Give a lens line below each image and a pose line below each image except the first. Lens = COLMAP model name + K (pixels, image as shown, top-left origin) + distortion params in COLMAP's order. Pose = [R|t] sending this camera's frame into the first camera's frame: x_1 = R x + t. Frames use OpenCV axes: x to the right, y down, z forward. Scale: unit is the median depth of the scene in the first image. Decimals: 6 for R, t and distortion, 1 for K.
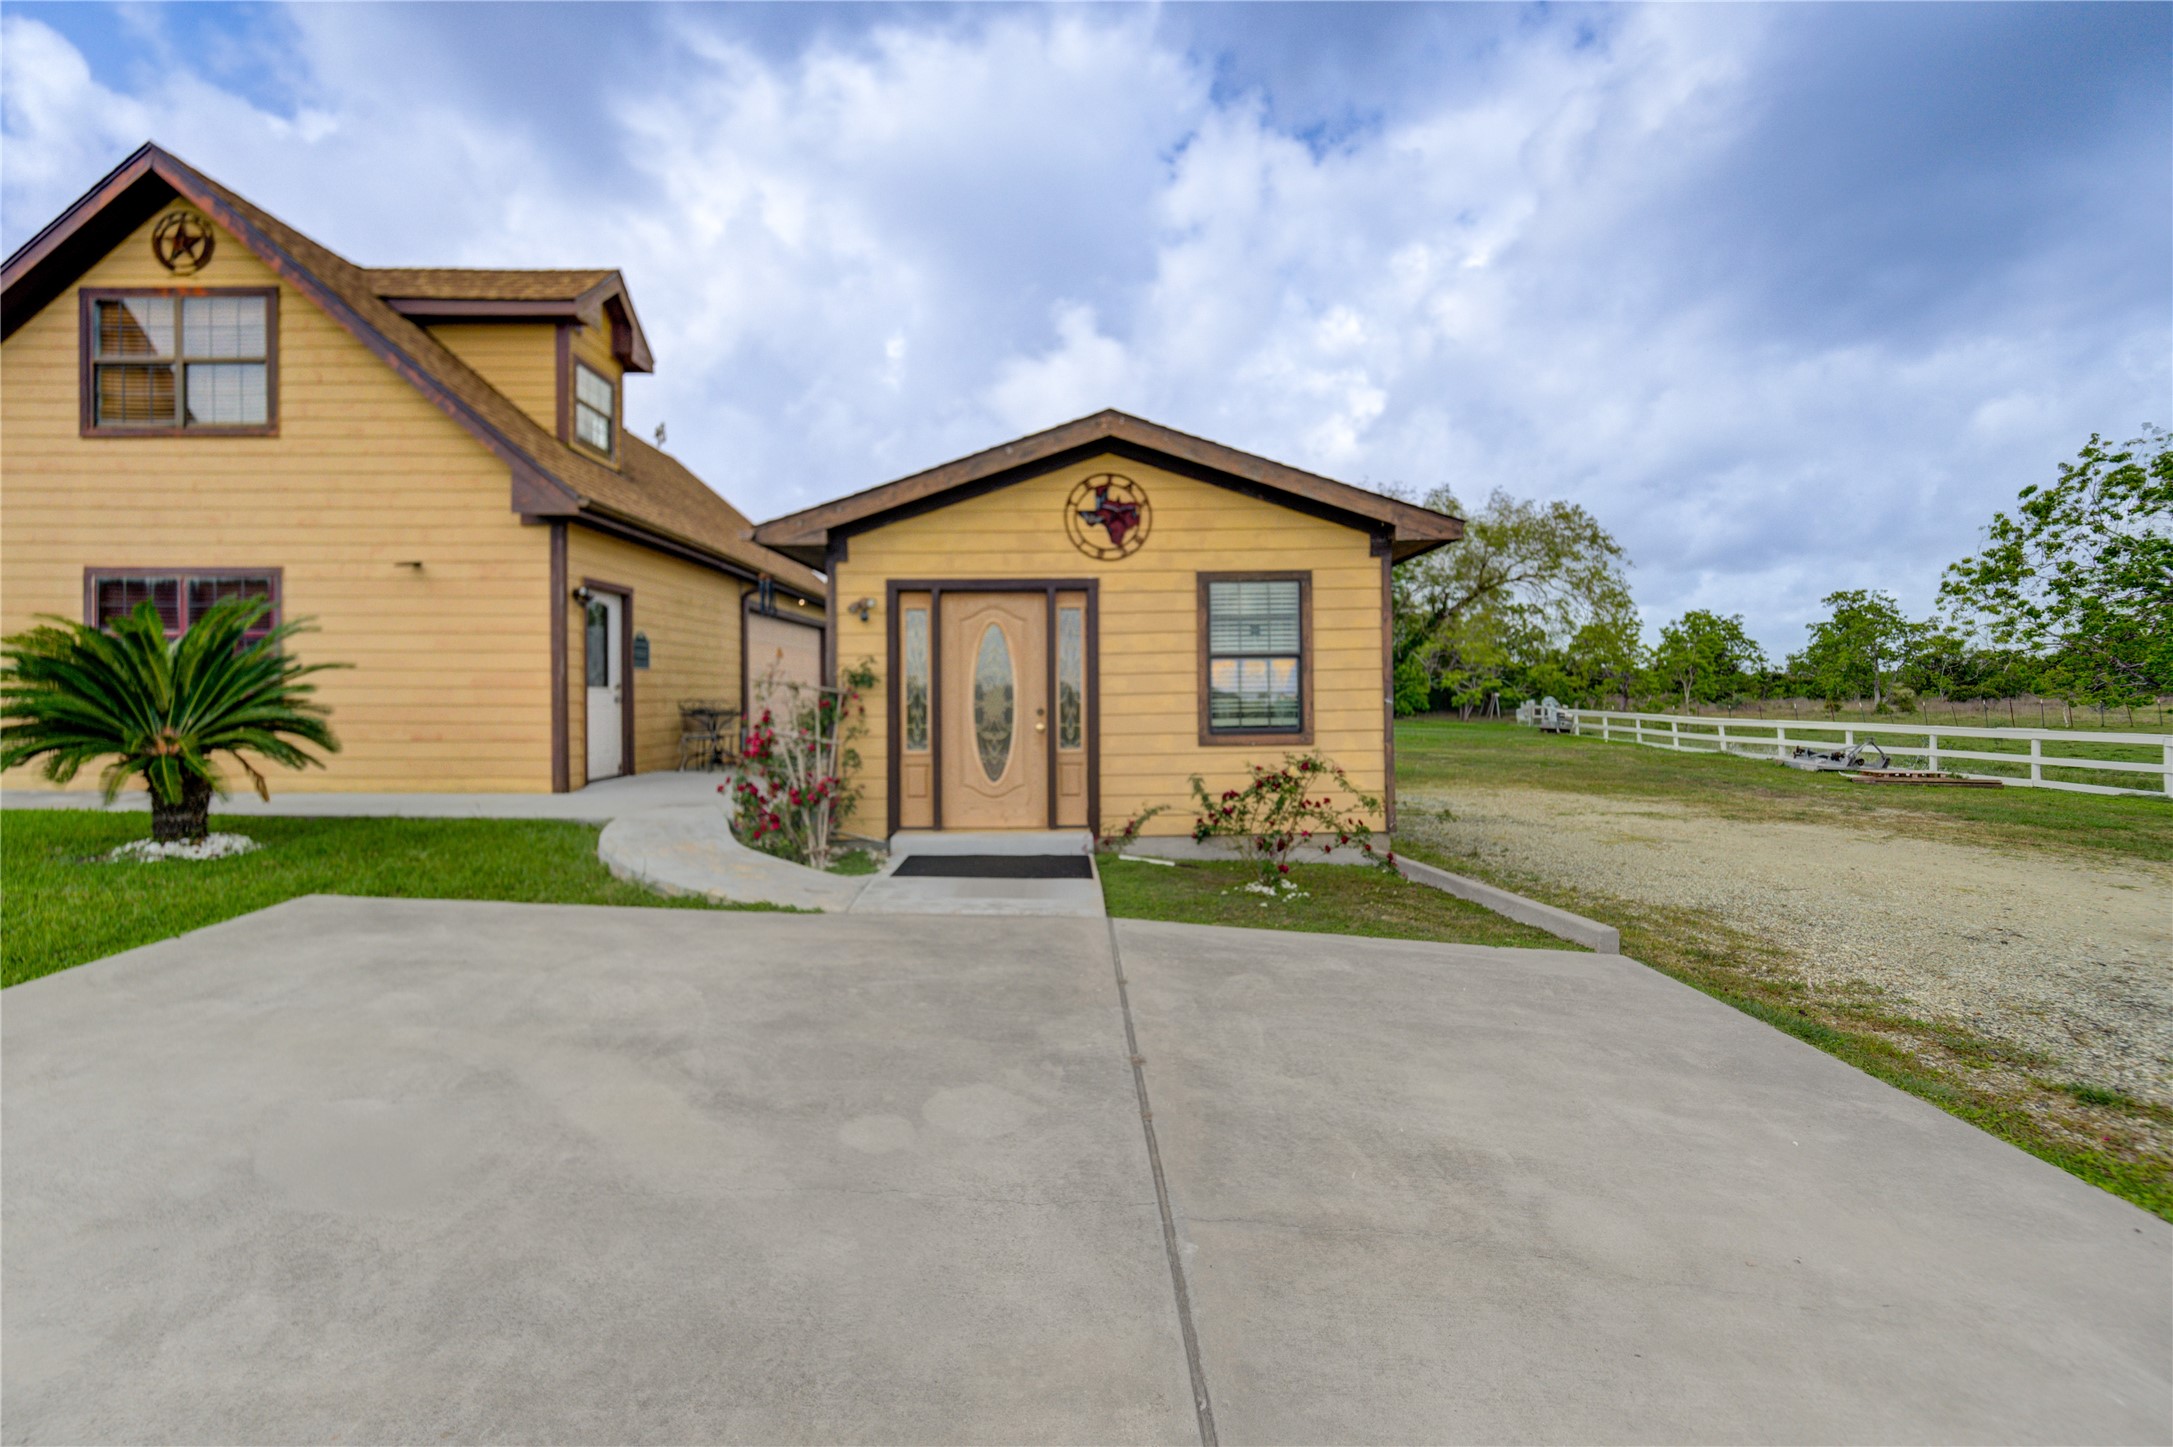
lens RADIAL K [[907.8, 0, 1089.5], [0, 907.8, 712.7], [0, 0, 1]] dist [0.002456, -0.001532]
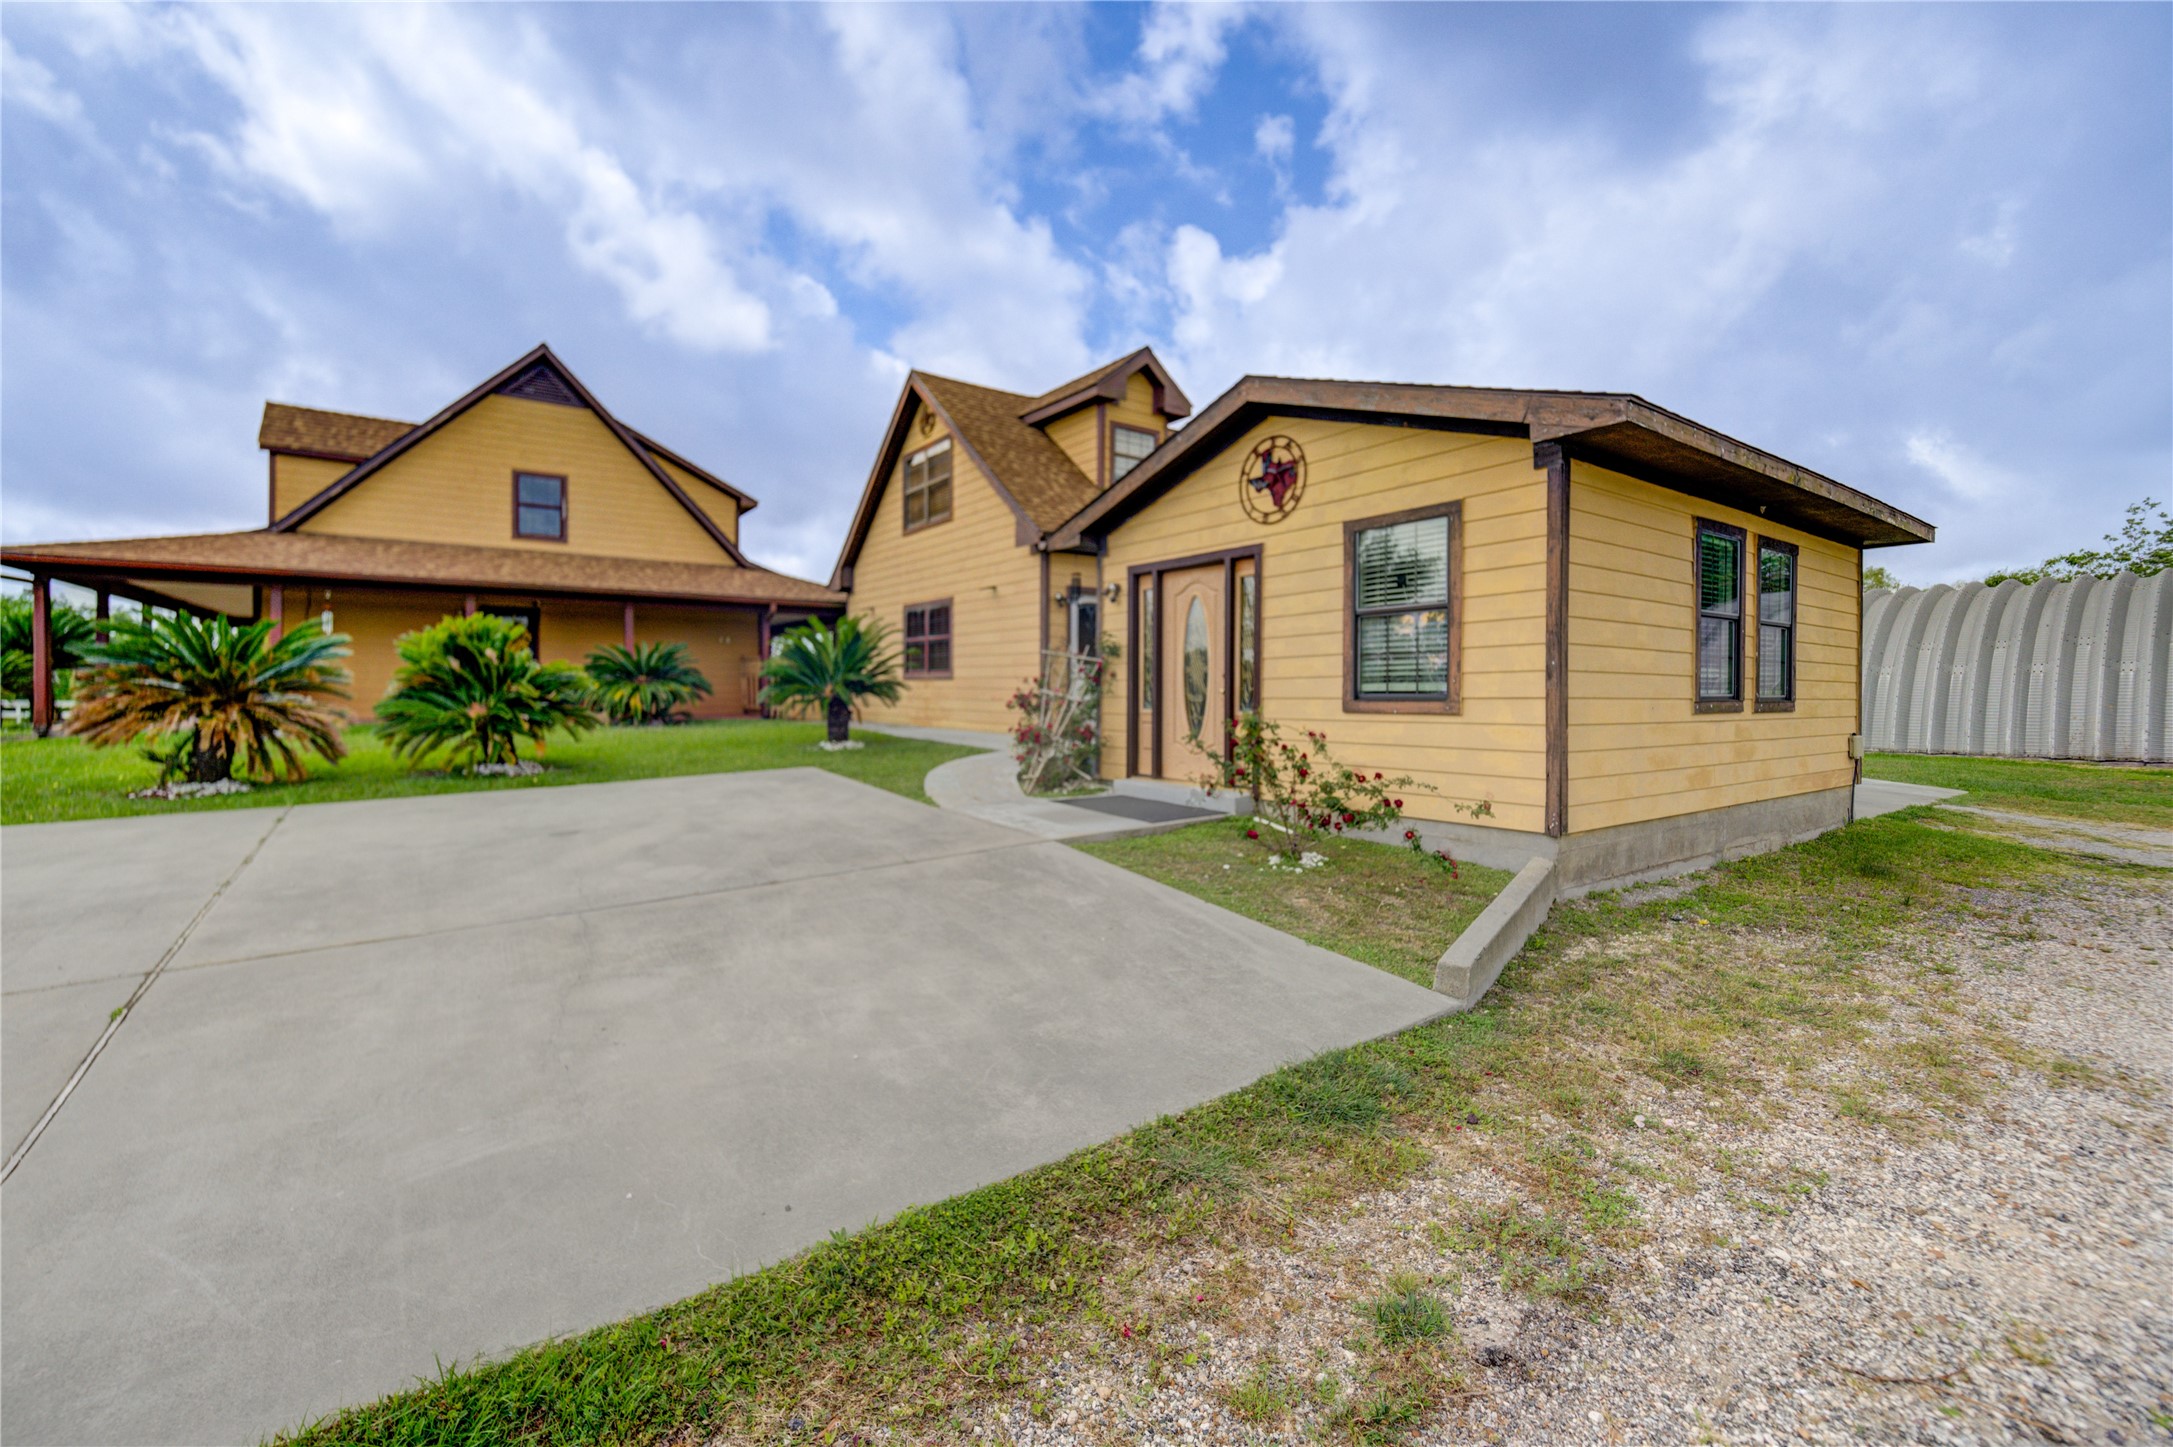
lens RADIAL K [[907.8, 0, 1097.1], [0, 907.8, 724.3], [0, 0, 1]] dist [0.002456, -0.001532]
pose [[0.569433, 0.036207, -0.821240, 0.735307], [-0.022172, 0.999343, 0.028685, 0.027781], [0.821739, 0.001874, 0.569861, 0.272203]]
